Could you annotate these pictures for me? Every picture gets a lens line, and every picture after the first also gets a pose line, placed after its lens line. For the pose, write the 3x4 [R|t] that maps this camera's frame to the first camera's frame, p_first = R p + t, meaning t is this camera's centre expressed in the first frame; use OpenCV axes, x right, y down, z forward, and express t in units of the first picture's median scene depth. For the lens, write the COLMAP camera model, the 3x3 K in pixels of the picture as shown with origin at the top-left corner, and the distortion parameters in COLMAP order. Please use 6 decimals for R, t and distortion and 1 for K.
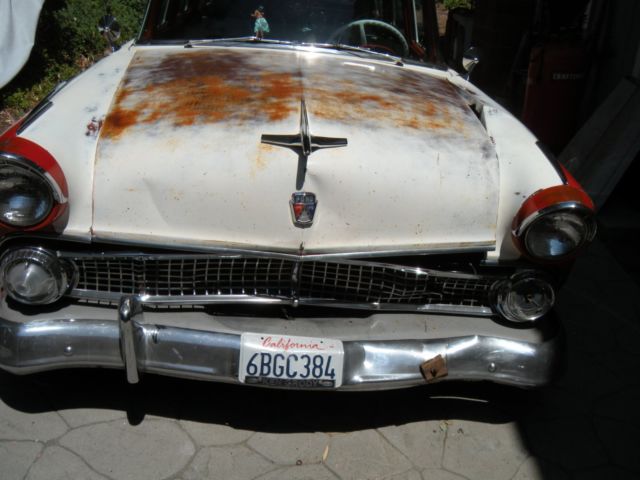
lens RADIAL K [[635.6, 0, 320.0], [0, 635.6, 240.0], [0, 0, 1]] dist [0.006092, 0.032285]
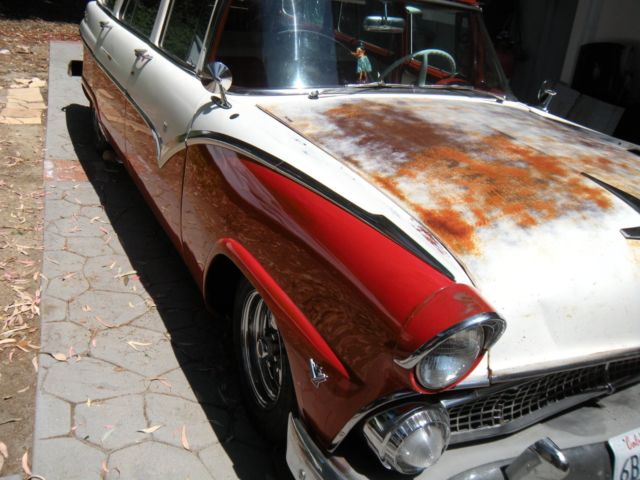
lens RADIAL K [[635.6, 0, 320.0], [0, 635.6, 240.0], [0, 0, 1]] dist [0.006092, 0.032285]
pose [[0.915719, -0.135812, 0.378172, -0.751586], [0.116923, 0.990485, 0.072591, -0.238901], [-0.384432, -0.022256, 0.922885, 0.278739]]
